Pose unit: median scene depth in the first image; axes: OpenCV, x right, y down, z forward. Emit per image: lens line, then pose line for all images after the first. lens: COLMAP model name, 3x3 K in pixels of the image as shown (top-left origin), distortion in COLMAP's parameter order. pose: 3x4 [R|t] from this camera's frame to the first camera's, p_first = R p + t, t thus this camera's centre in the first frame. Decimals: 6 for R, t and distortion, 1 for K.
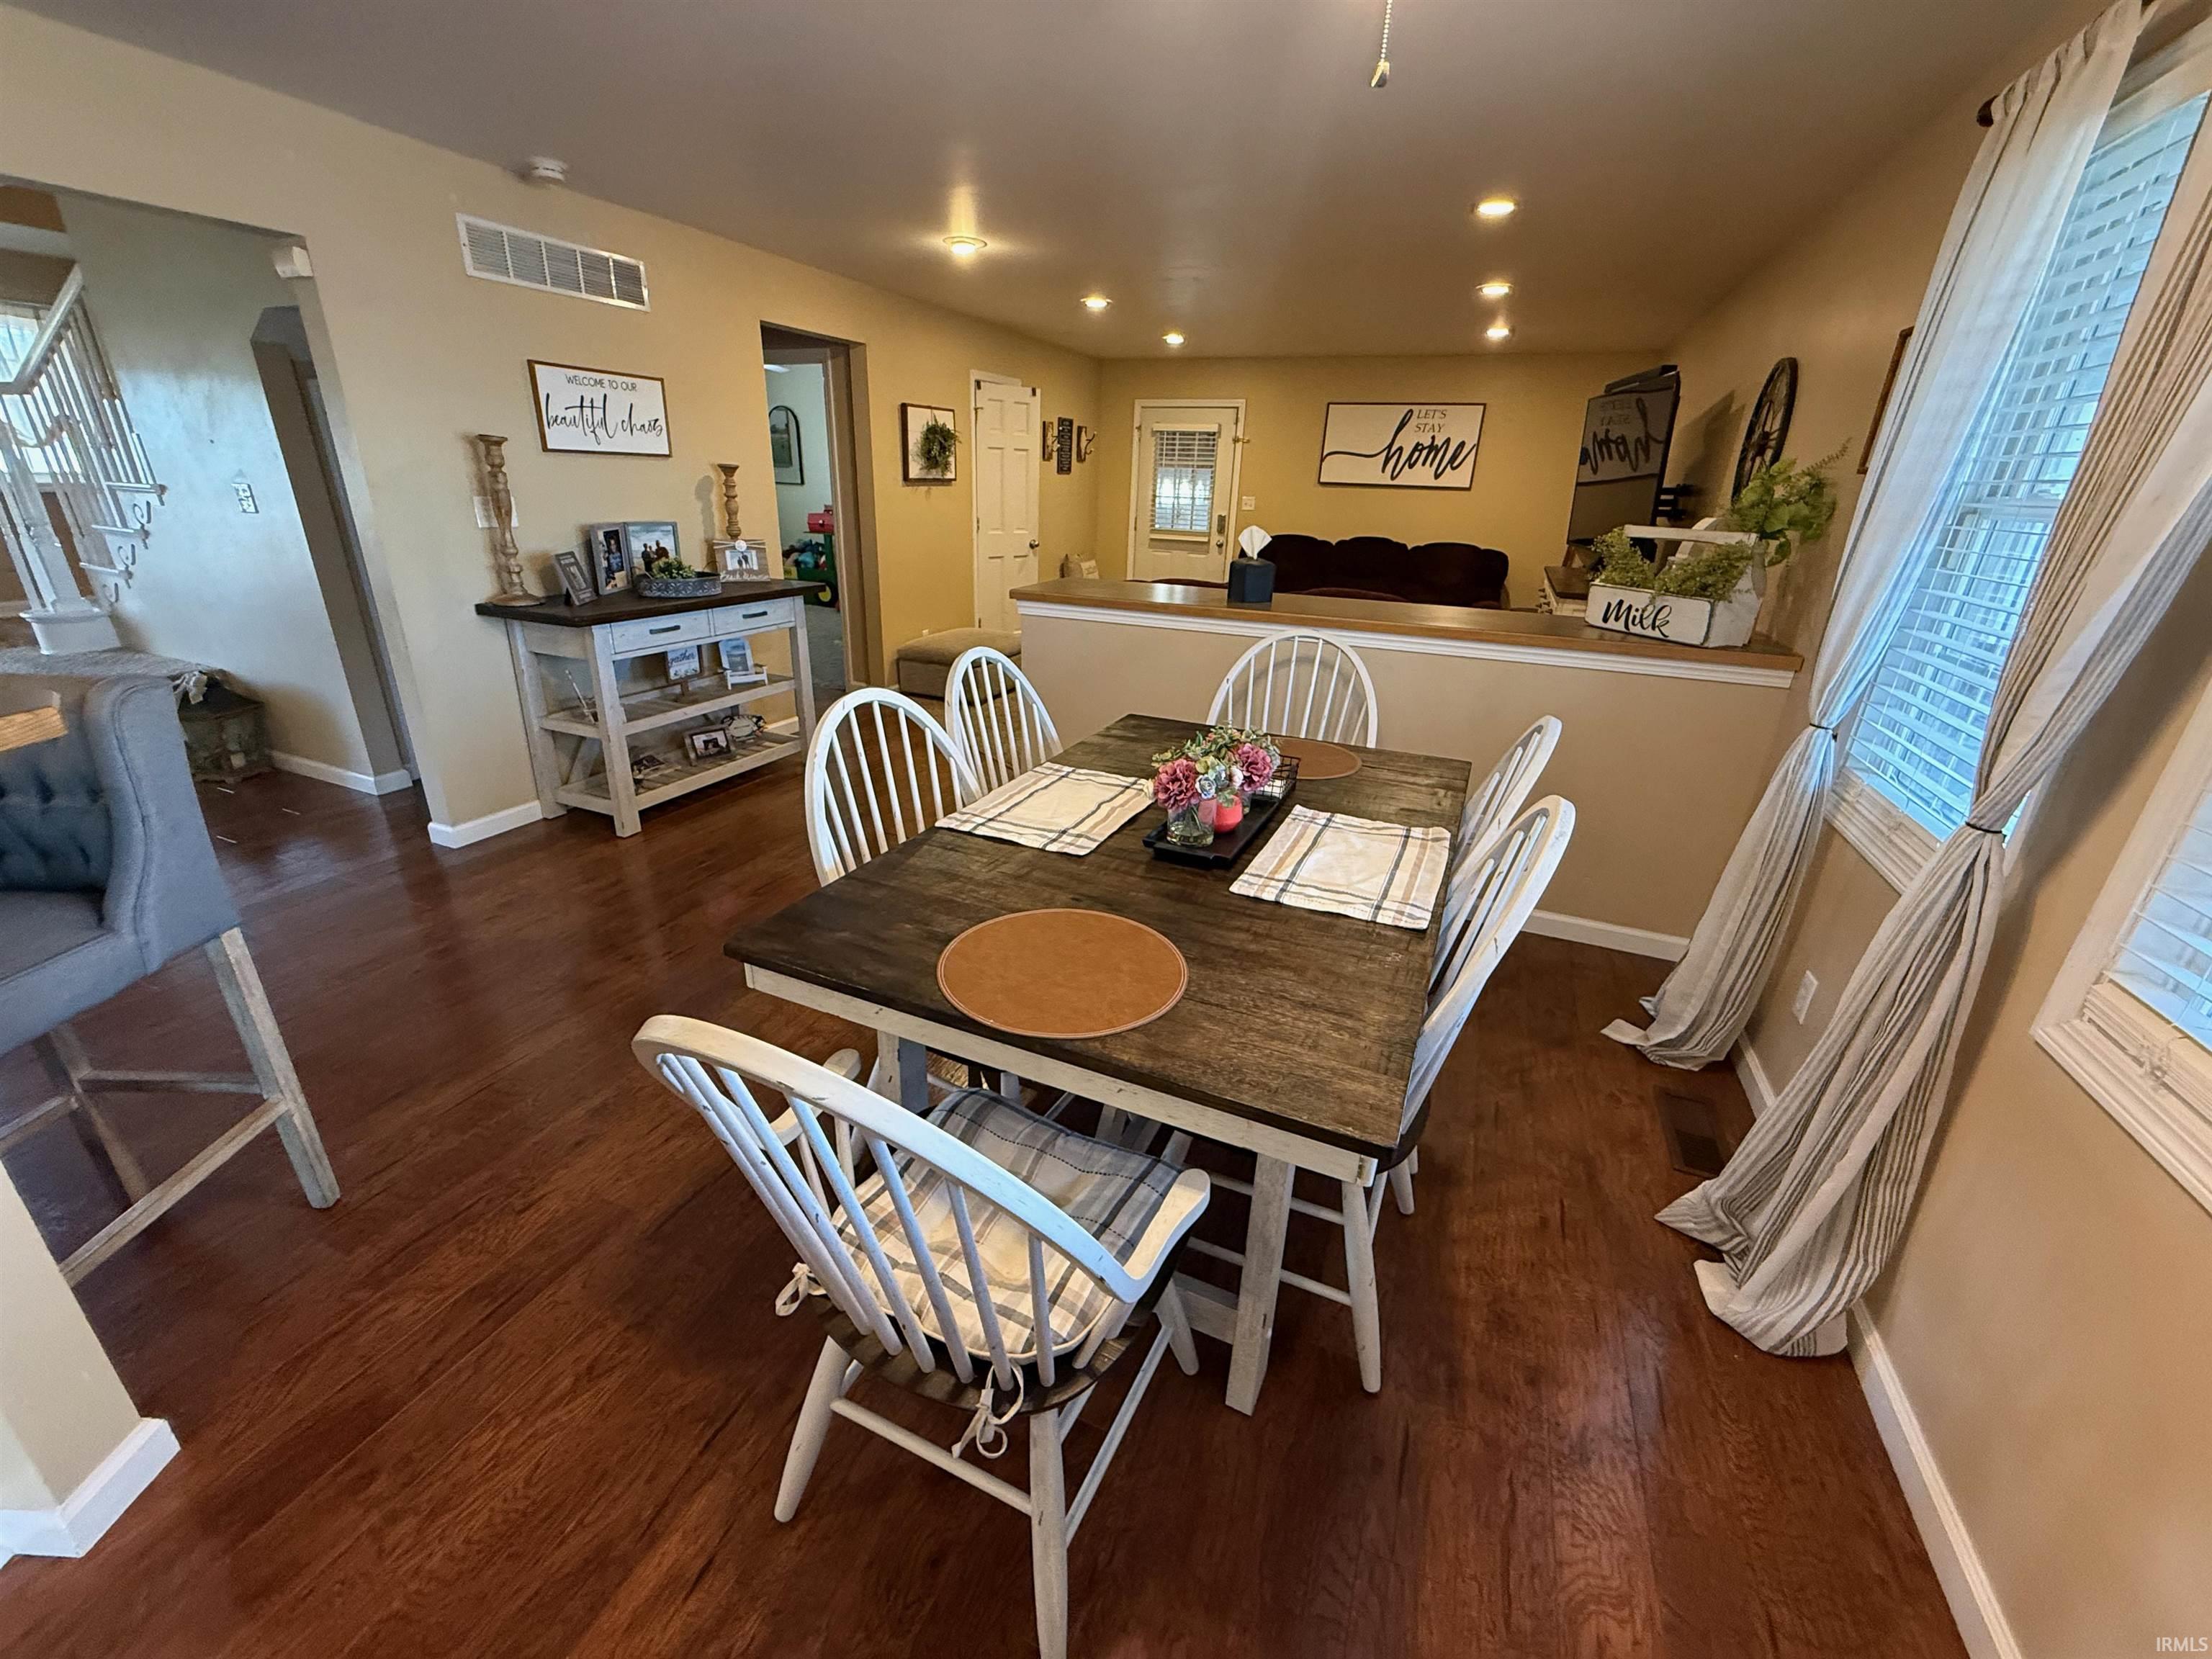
lens RADIAL K [[877.0, 0, 1099.7], [0, 877.0, 836.2], [0, 0, 1]] dist [-0.003642, -0.000570]
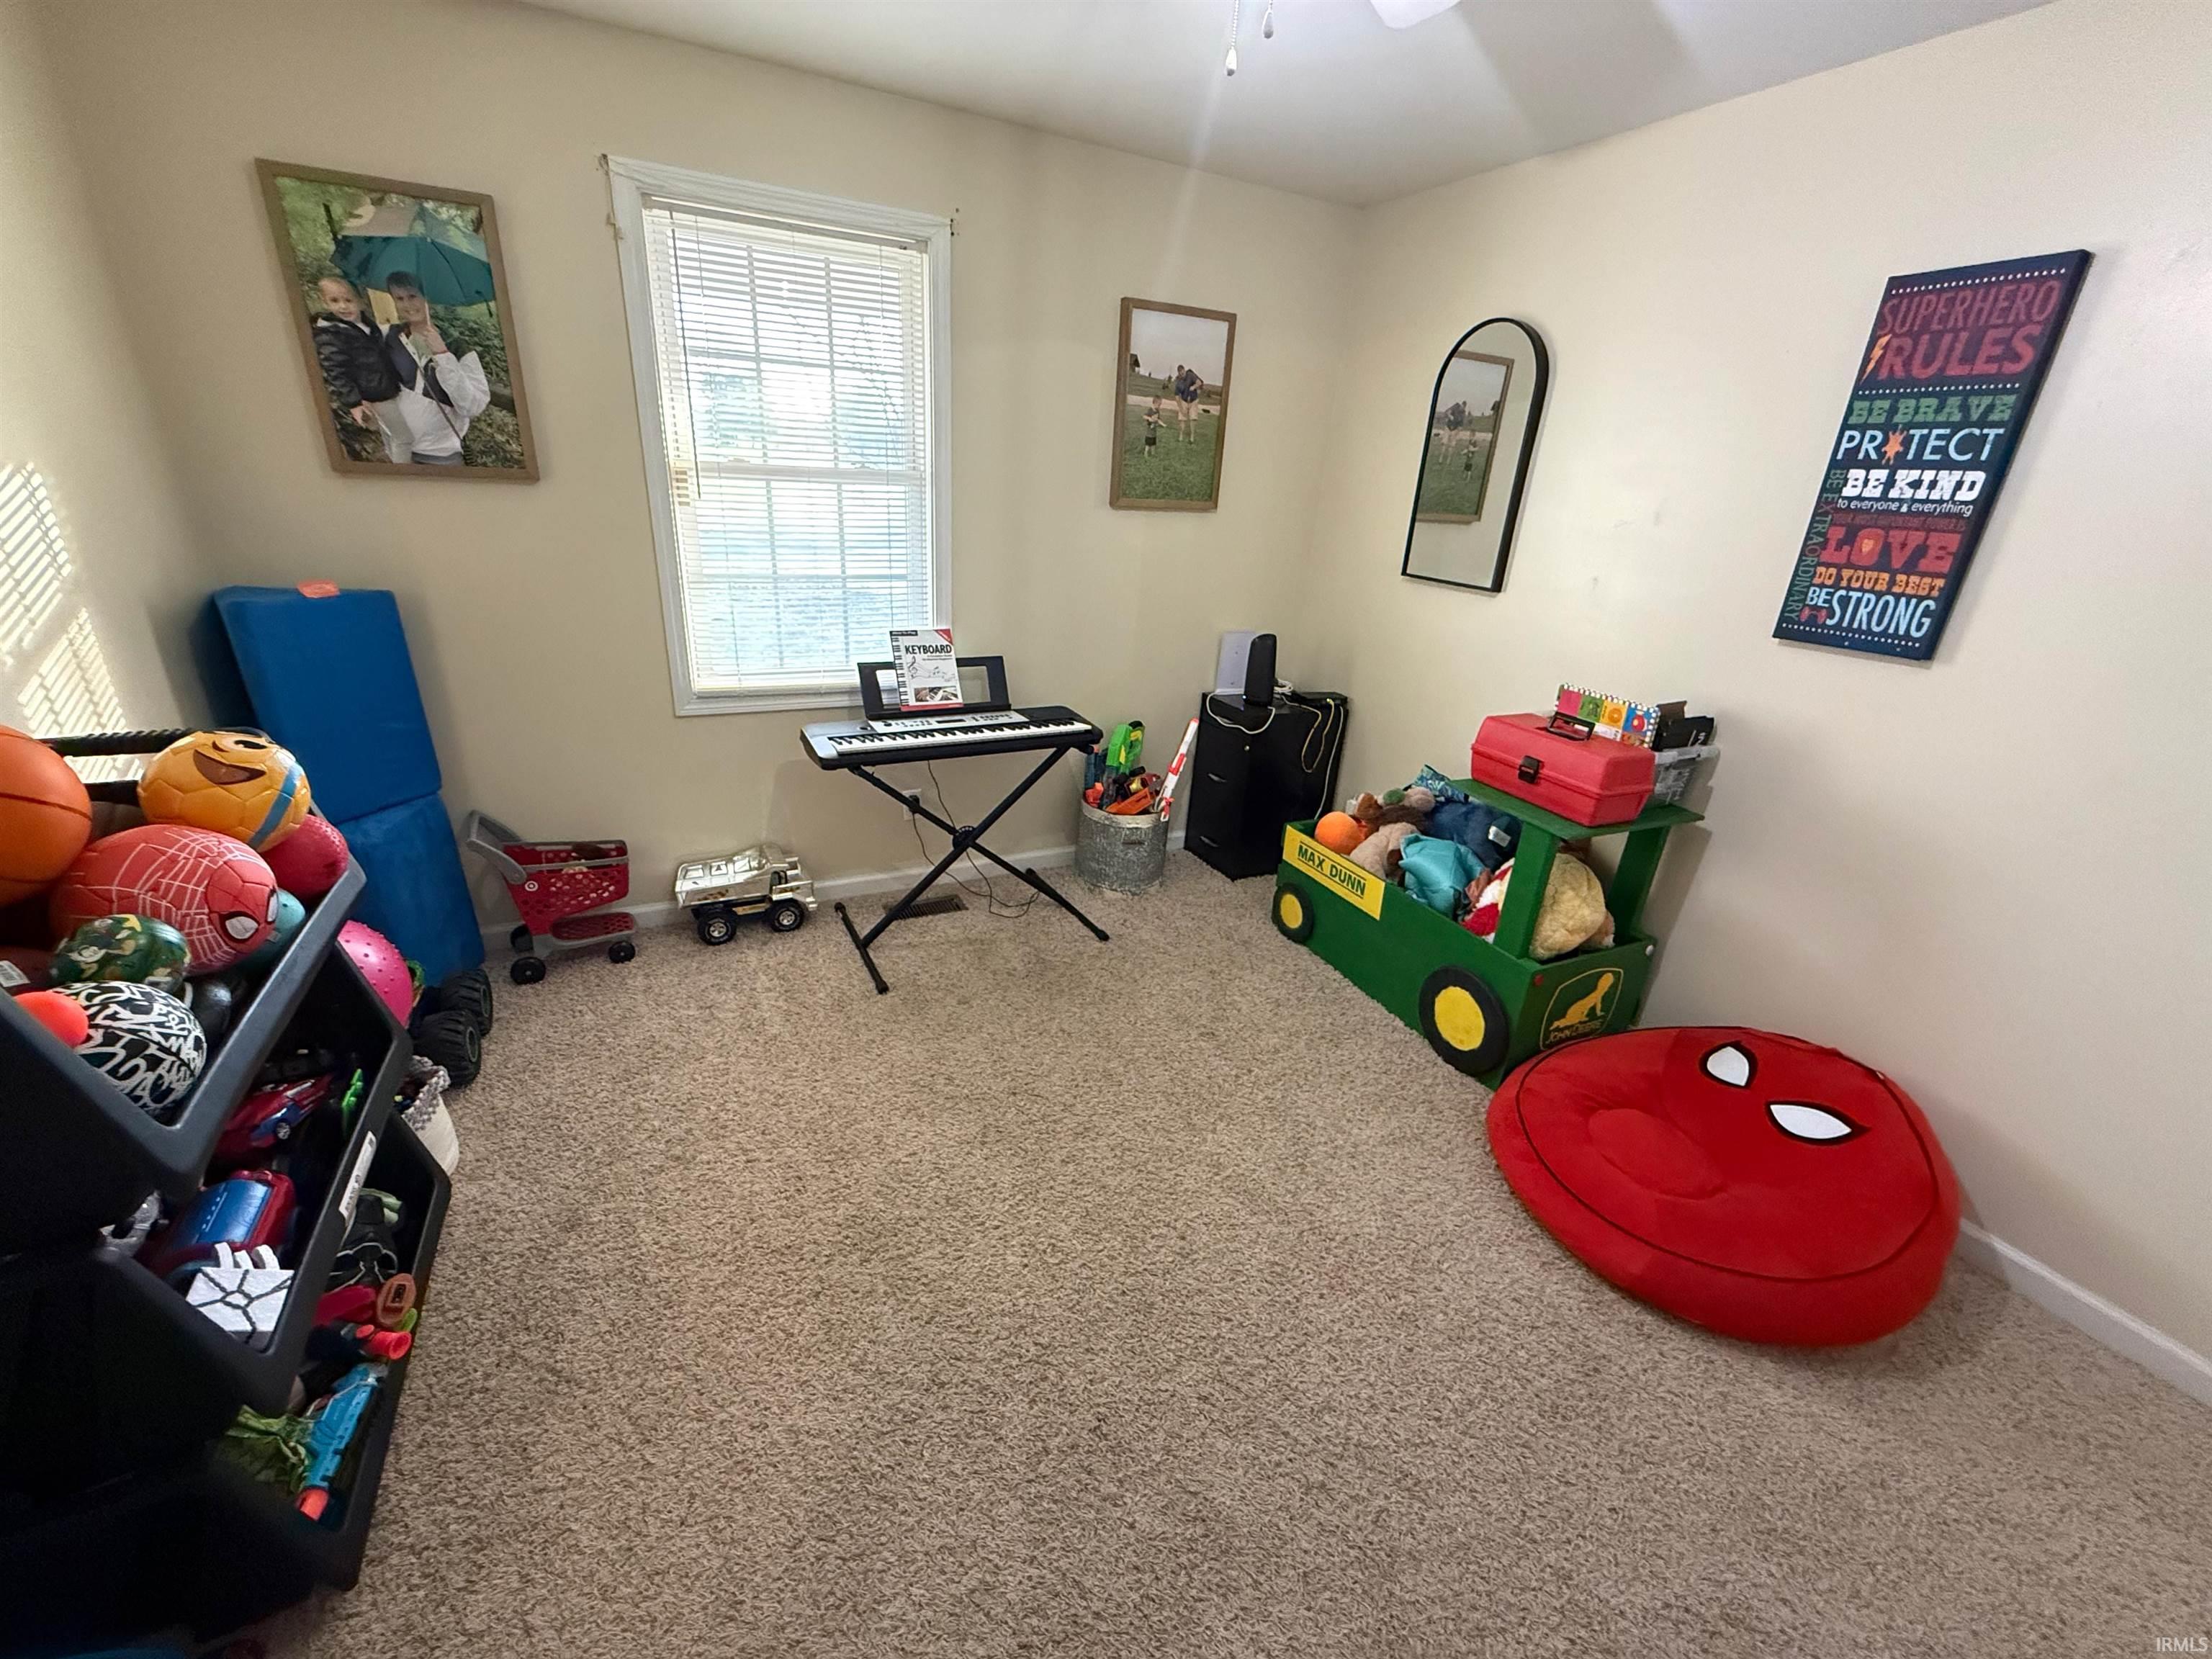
lens RADIAL K [[877.0, 0, 1105.9], [0, 877.0, 834.2], [0, 0, 1]] dist [-0.003642, -0.000570]
pose [[0.763544, 0.233747, -0.601965, -0.253565], [-0.261649, 0.964225, 0.042534, -0.312799], [0.590373, 0.125027, 0.797389, 0.732263]]
